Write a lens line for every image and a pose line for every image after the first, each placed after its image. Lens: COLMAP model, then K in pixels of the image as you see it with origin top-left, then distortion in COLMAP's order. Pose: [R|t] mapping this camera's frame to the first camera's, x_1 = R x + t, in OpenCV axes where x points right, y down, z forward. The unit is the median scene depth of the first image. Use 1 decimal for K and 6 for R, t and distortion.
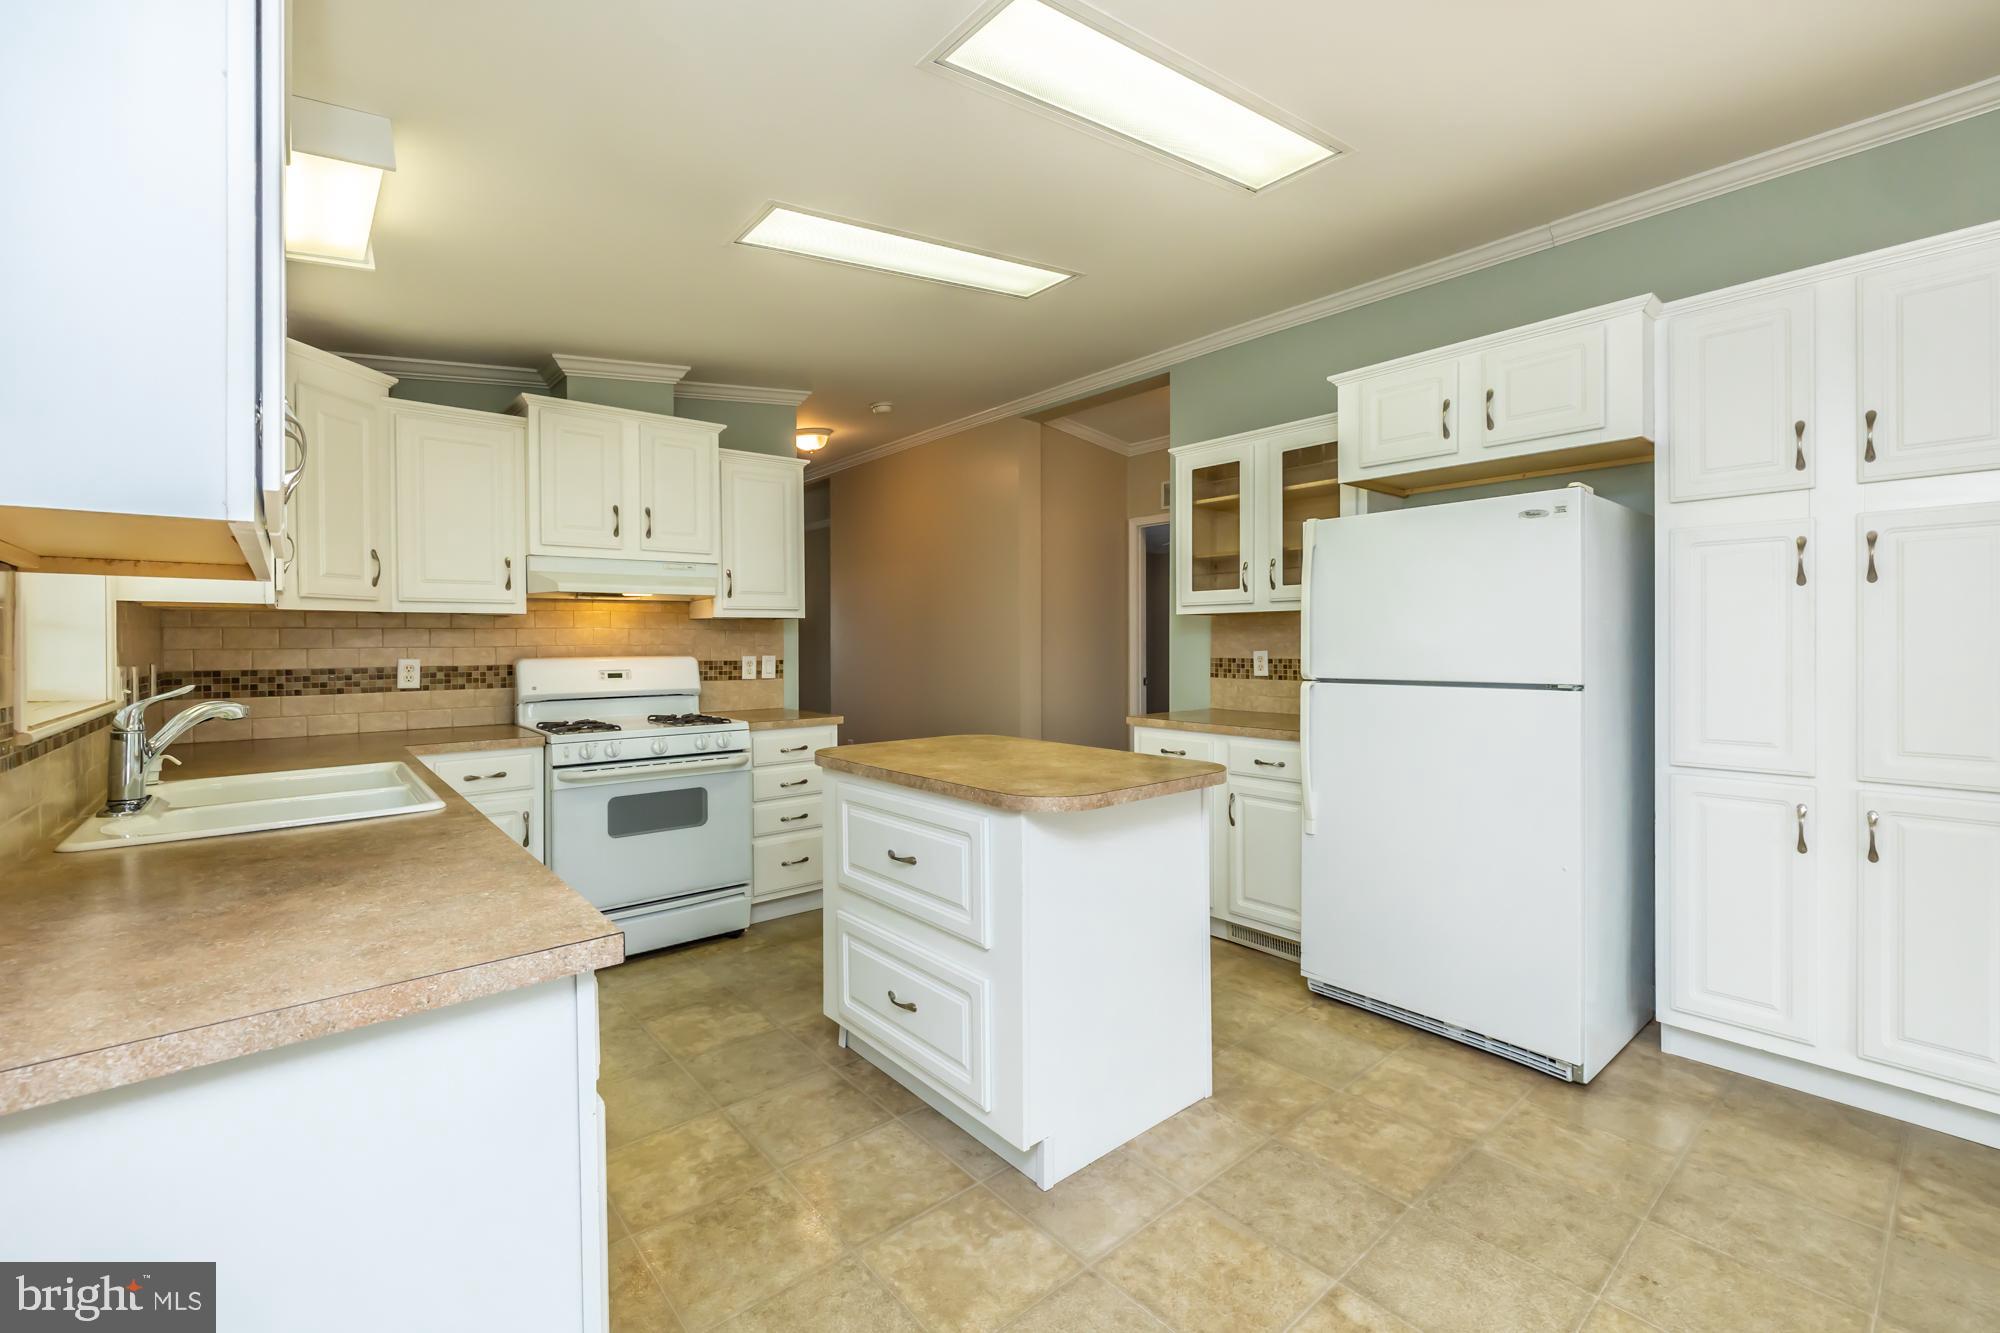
lens RADIAL K [[852.3, 0, 965.8], [0, 852.3, 653.1], [0, 0, 1]] dist [-0.002081, 0.000356]
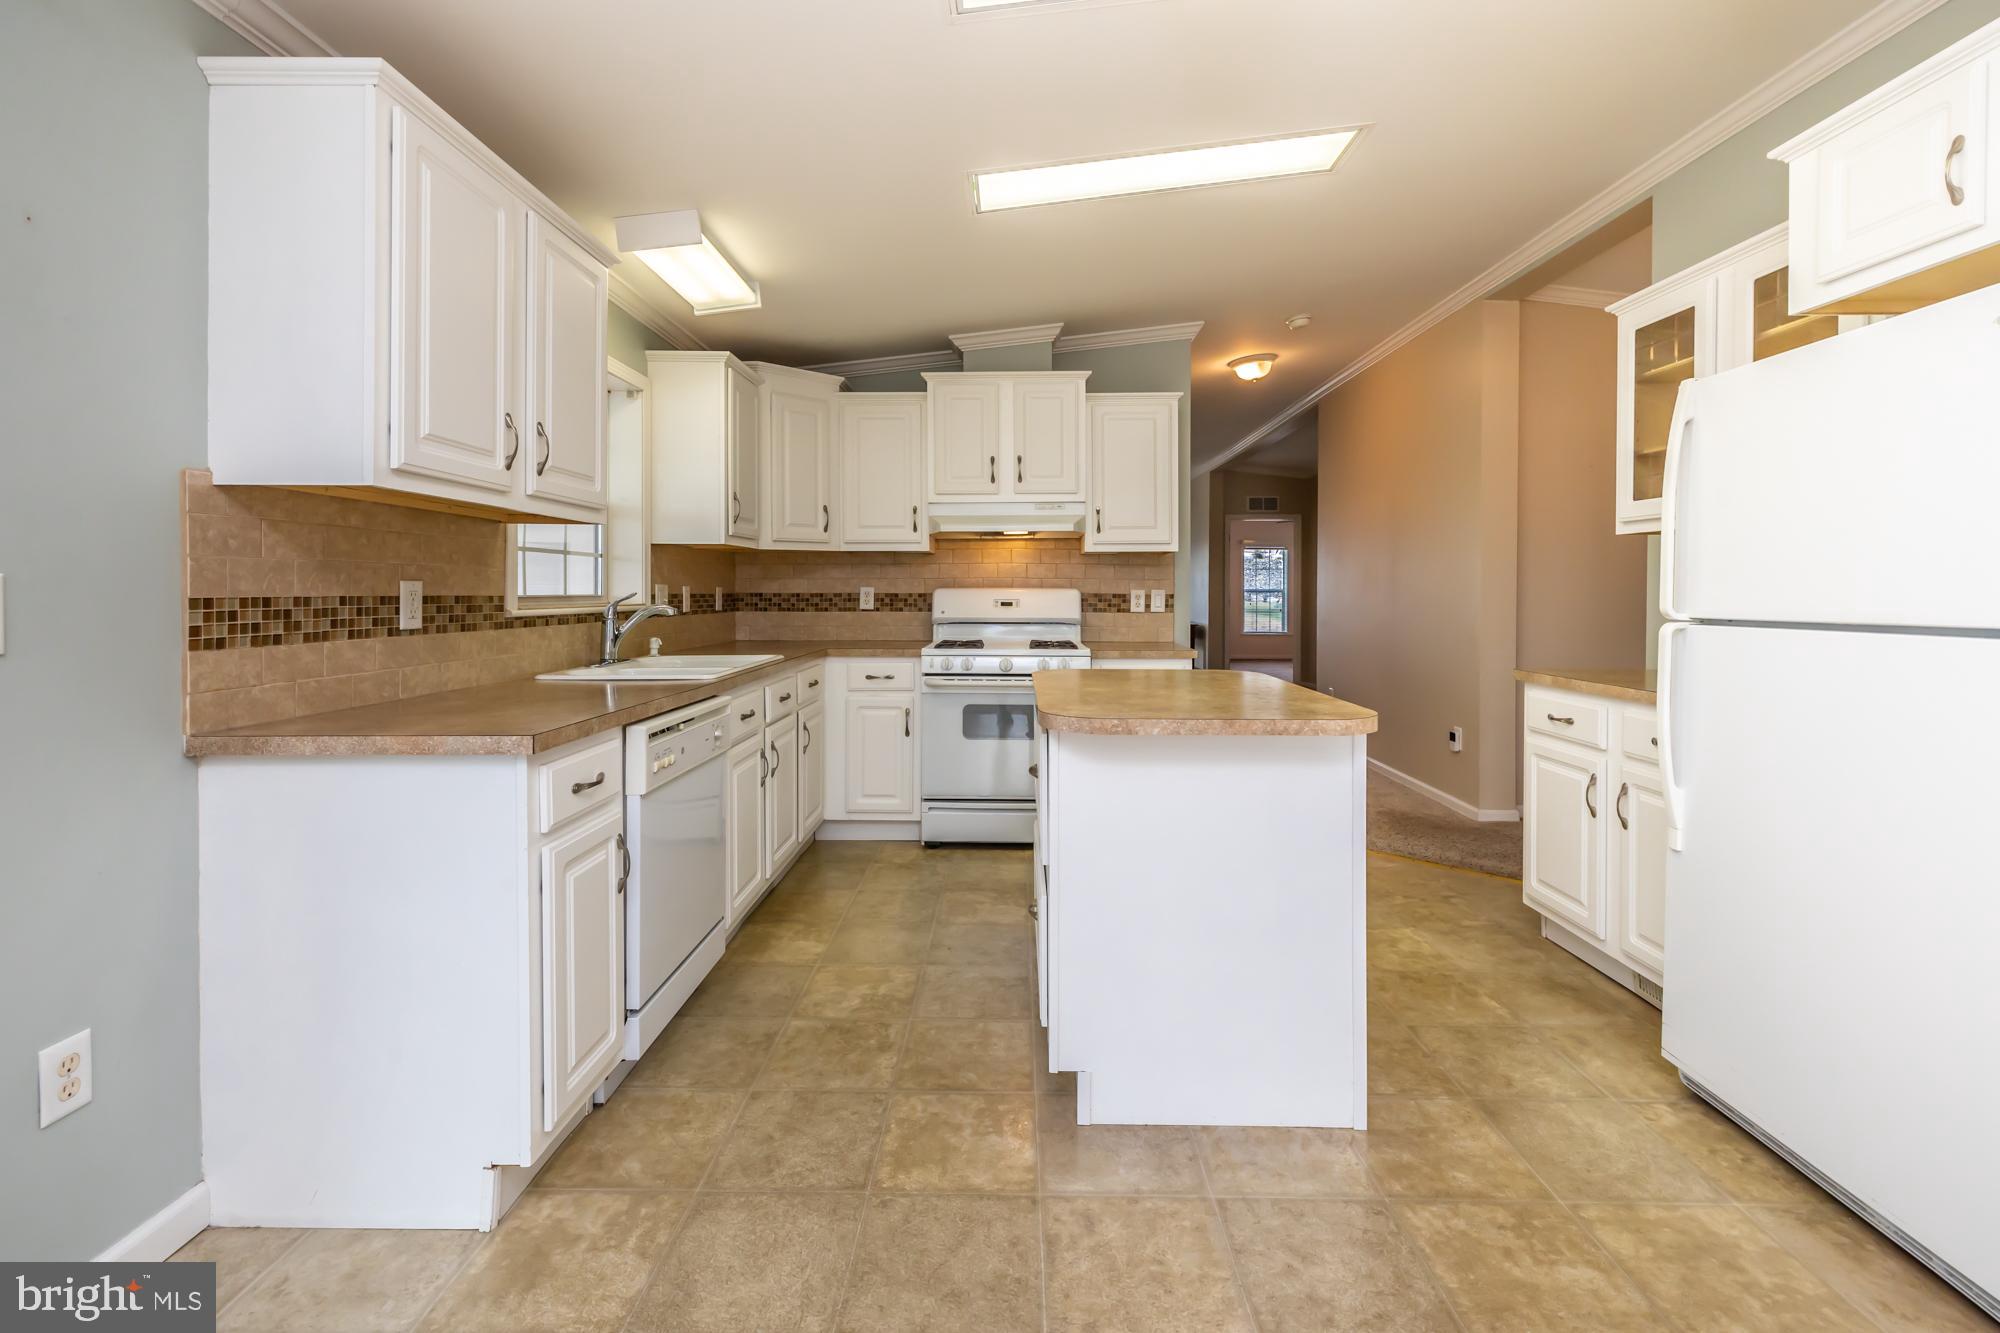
lens RADIAL K [[852.3, 0, 964.6], [0, 852.3, 609.4], [0, 0, 1]] dist [-0.002081, 0.000356]
pose [[0.753312, 0.024259, -0.657216, 0.391035], [-0.017389, 0.999705, 0.016969, 0.019098], [0.657434, -0.001355, 0.753511, 0.115751]]
